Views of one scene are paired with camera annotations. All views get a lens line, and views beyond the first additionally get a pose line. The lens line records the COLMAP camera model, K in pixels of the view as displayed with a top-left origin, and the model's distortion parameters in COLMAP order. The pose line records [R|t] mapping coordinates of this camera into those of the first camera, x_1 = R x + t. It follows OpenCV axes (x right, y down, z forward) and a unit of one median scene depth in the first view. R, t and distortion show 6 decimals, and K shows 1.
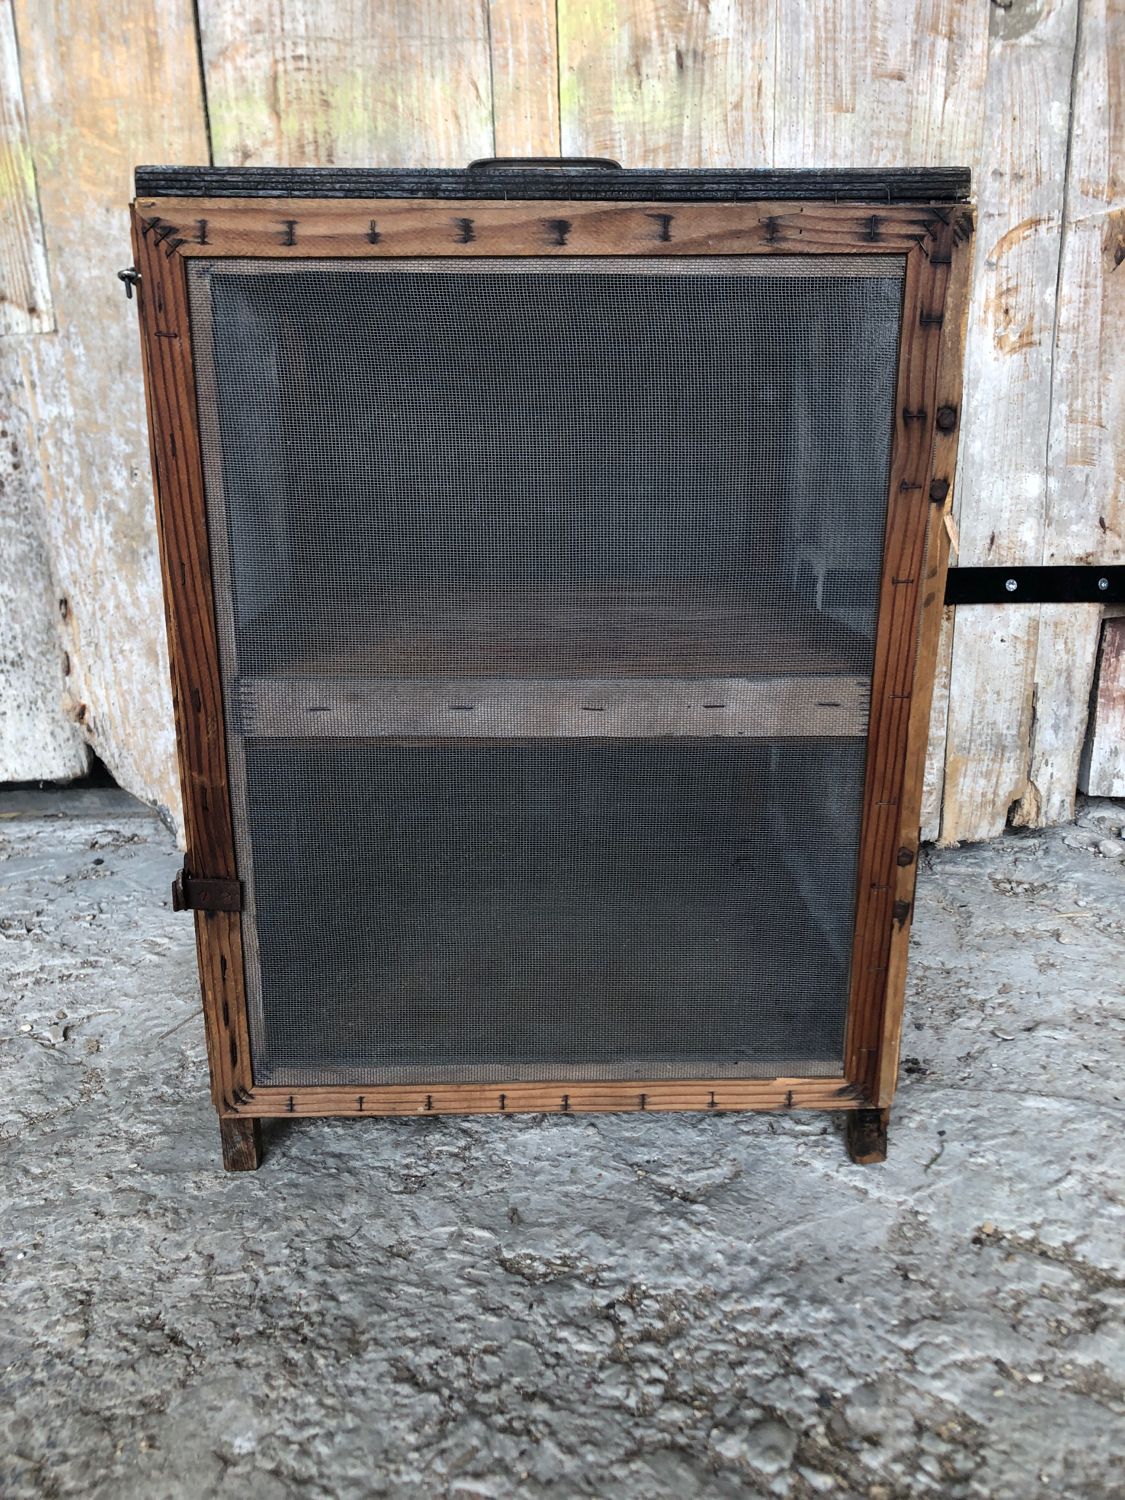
lens RADIAL K [[1245.6, 0, 544.7], [0, 1245.6, 717.8], [0, 0, 1]] dist [0.025655, 0.003240]
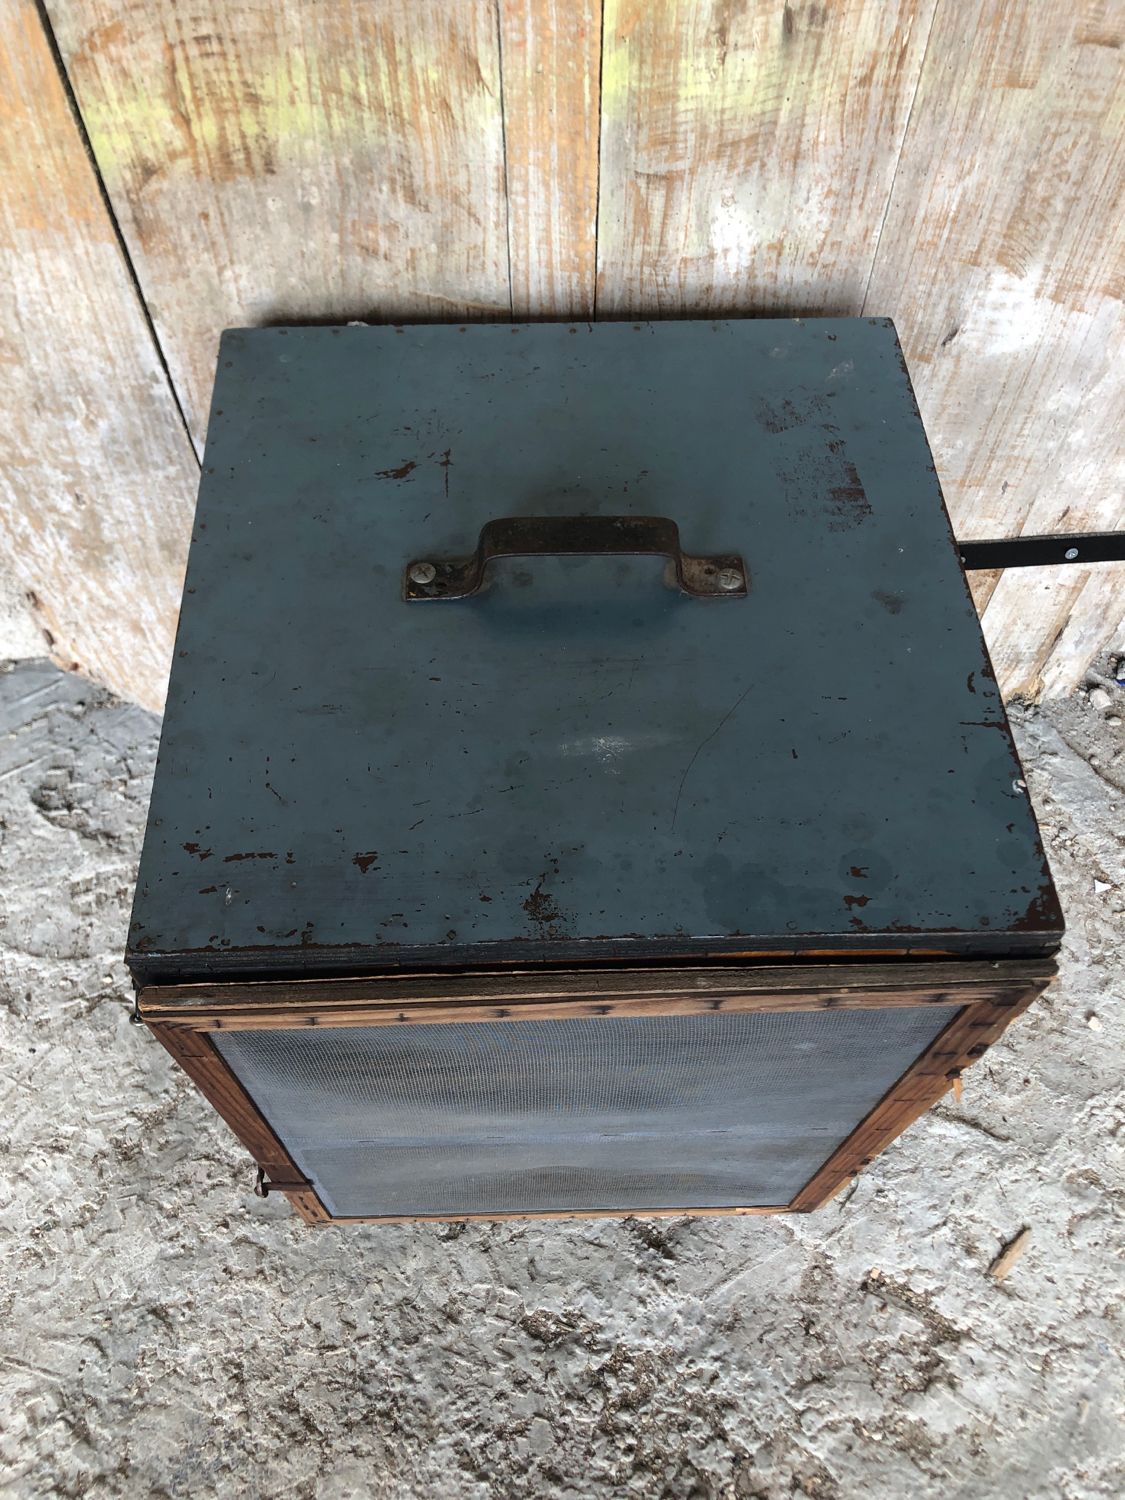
lens RADIAL K [[1259.5, 0, 544.9], [0, 1259.5, 750.6], [0, 0, 1]] dist [-0.003929, 0.054440]
pose [[0.999790, 0.005848, 0.019634, -0.044589], [-0.017519, 0.740891, 0.671397, -1.026753], [-0.010620, -0.671600, 0.740838, 0.389873]]
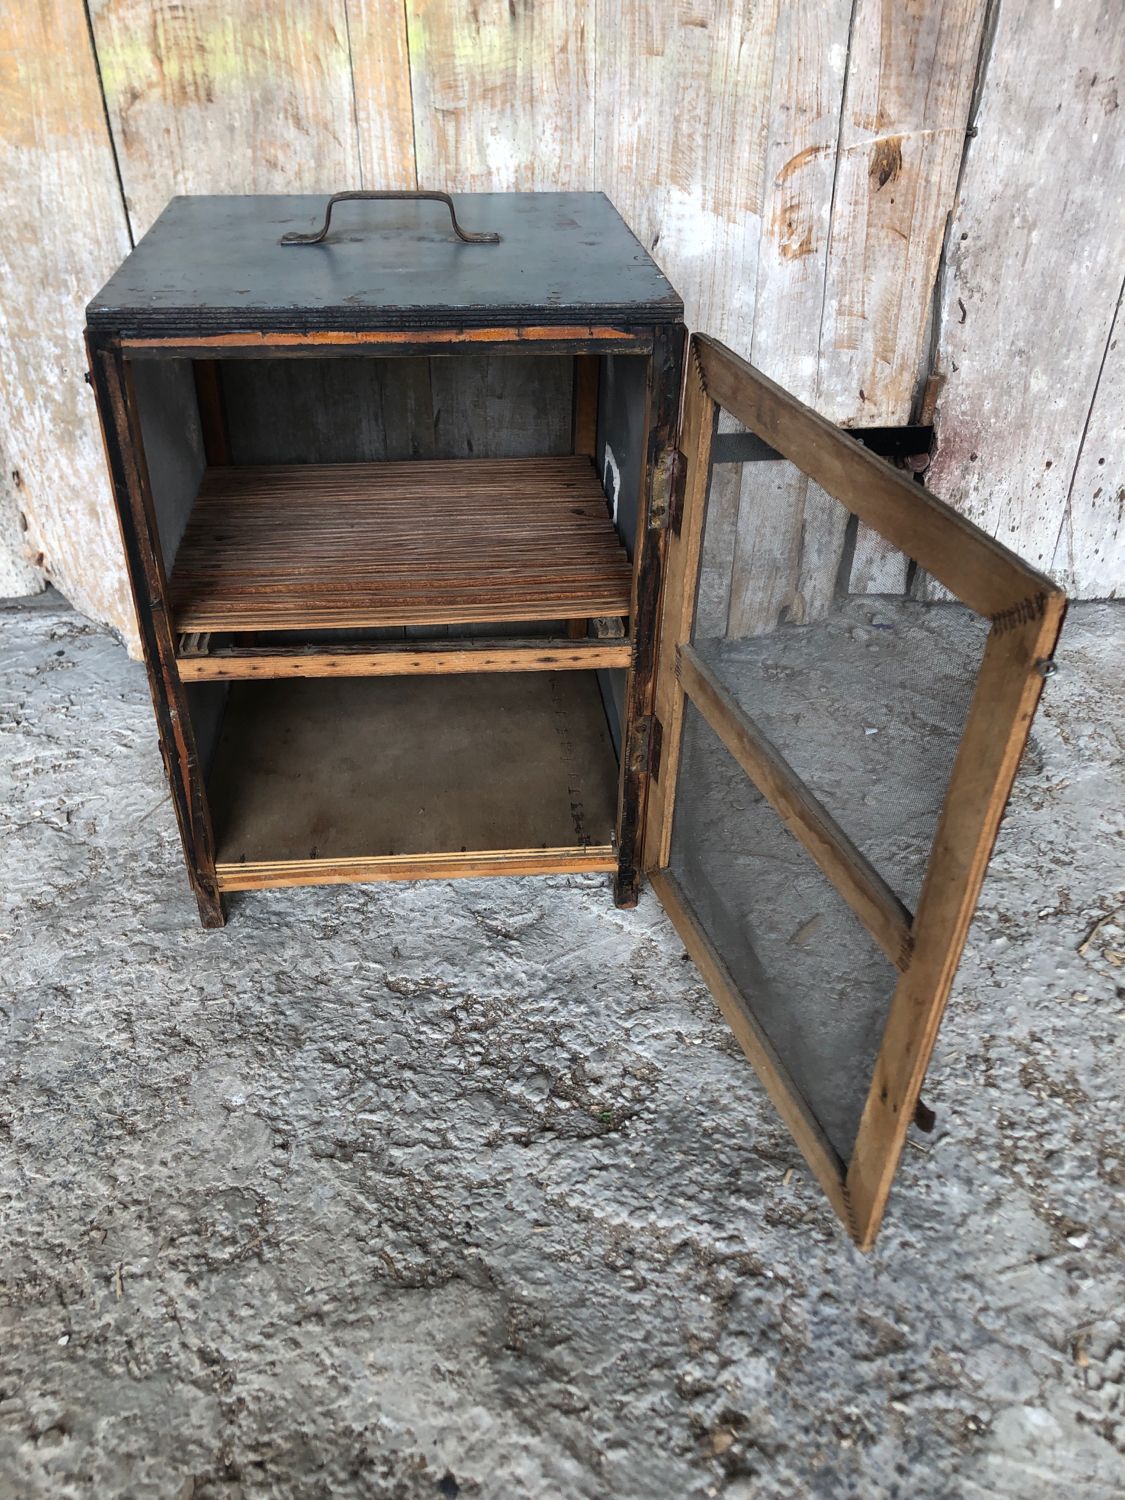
lens RADIAL K [[1254.0, 0, 544.2], [0, 1254.0, 725.0], [0, 0, 1]] dist [0.030406, -0.009660]
pose [[0.997614, -0.021686, 0.065550, 0.070066], [0.000465, 0.951482, 0.307703, -0.385902], [-0.069043, -0.306939, 0.949222, -0.449652]]
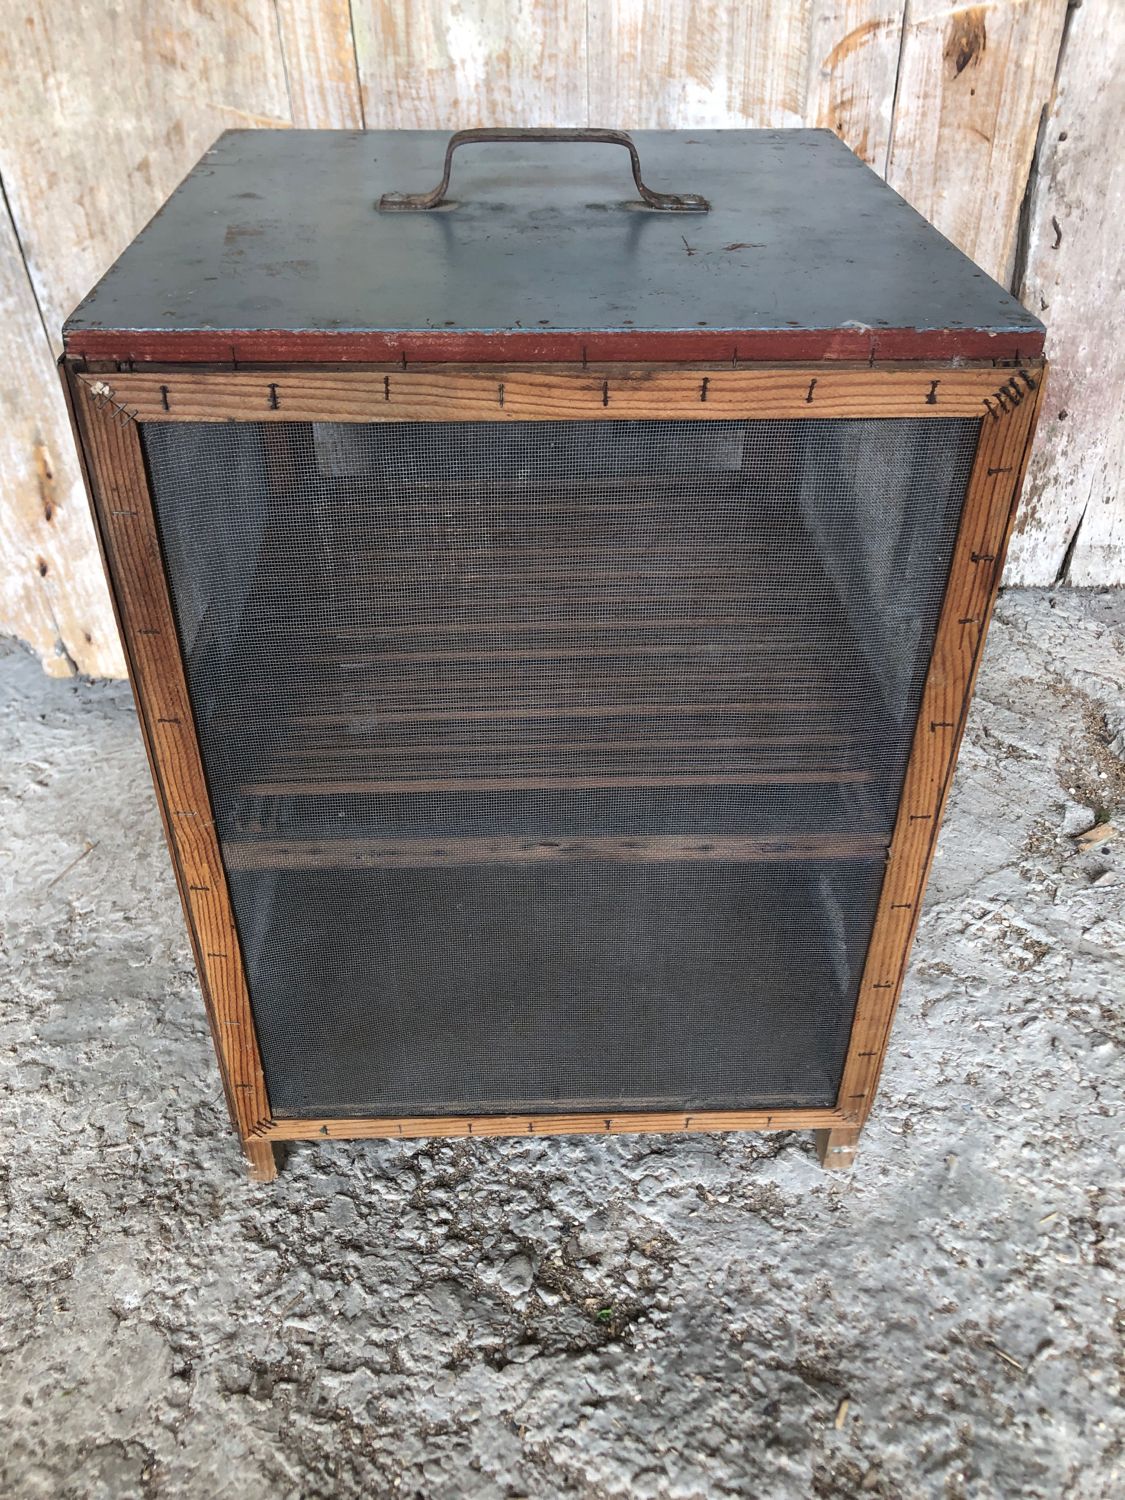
lens RADIAL K [[1265.5, 0, 549.8], [0, 1265.5, 731.1], [0, 0, 1]] dist [-0.020846, 0.098435]
pose [[0.998389, -0.037329, 0.042742, 0.149496], [0.018801, 0.928237, 0.371513, -0.419643], [-0.053543, -0.370110, 0.927443, -0.064405]]
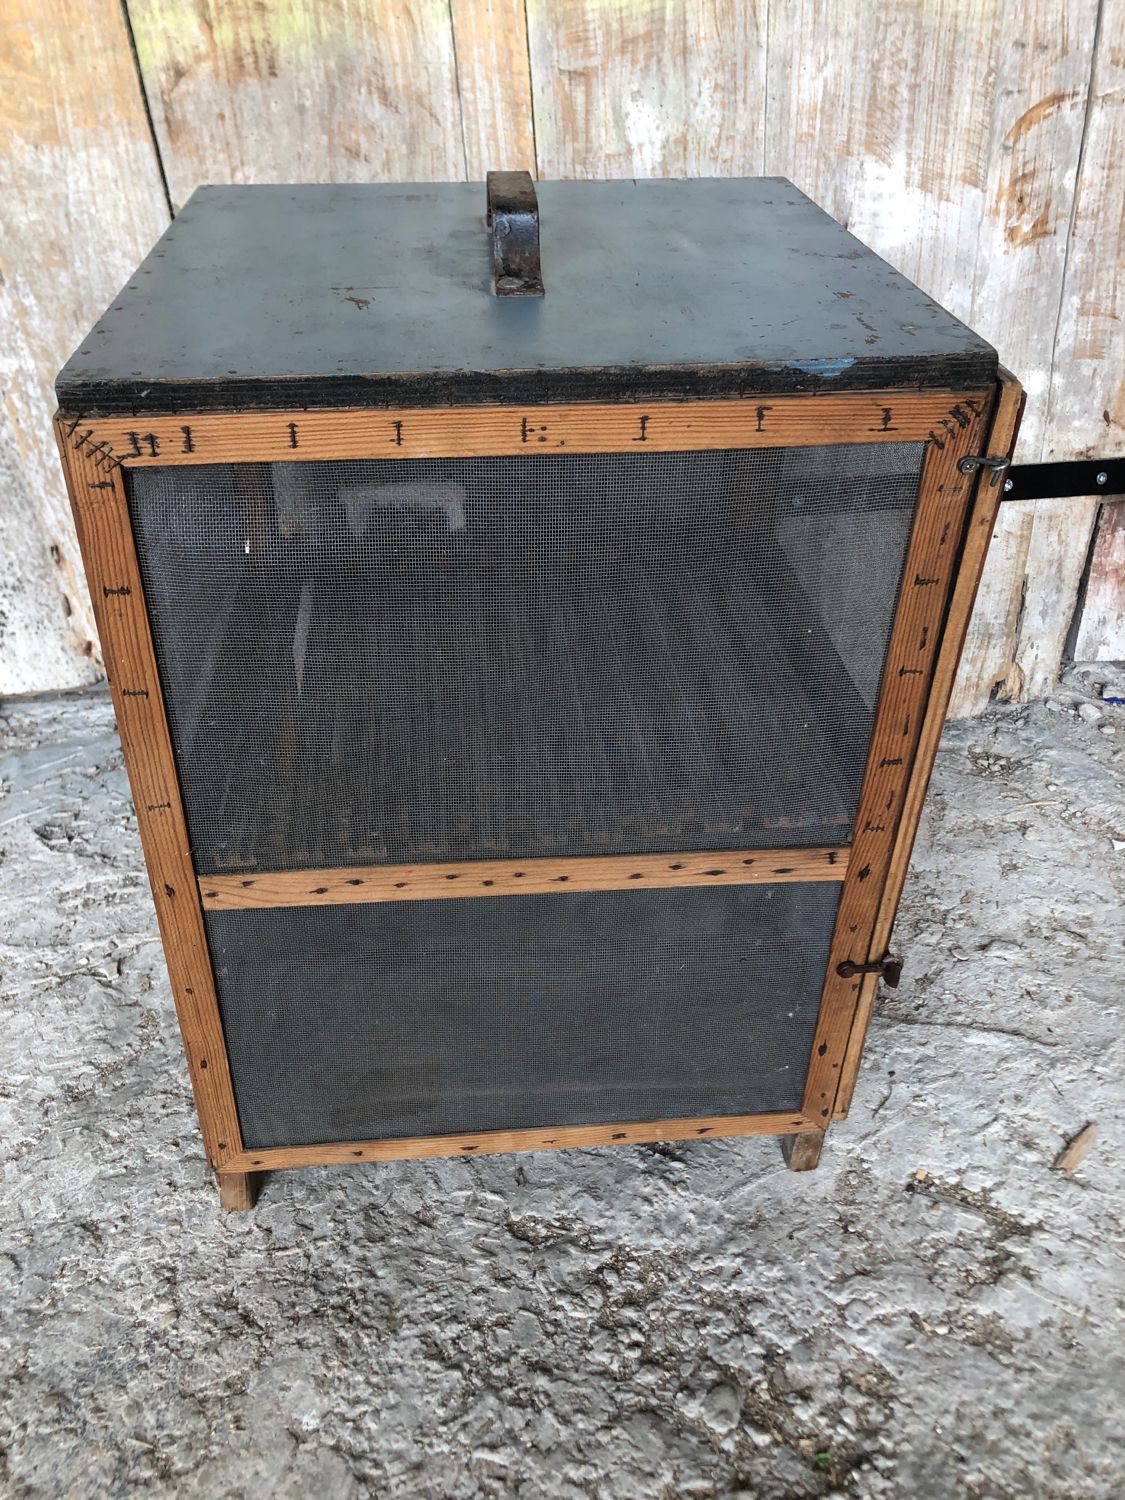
lens RADIAL K [[1260.3, 0, 549.2], [0, 1260.3, 736.8], [0, 0, 1]] dist [-0.023302, 0.095322]
pose [[0.999260, -0.033271, -0.019307, 0.043288], [0.037536, 0.953127, 0.300232, -0.385475], [0.008413, -0.300734, 0.953671, -0.011540]]
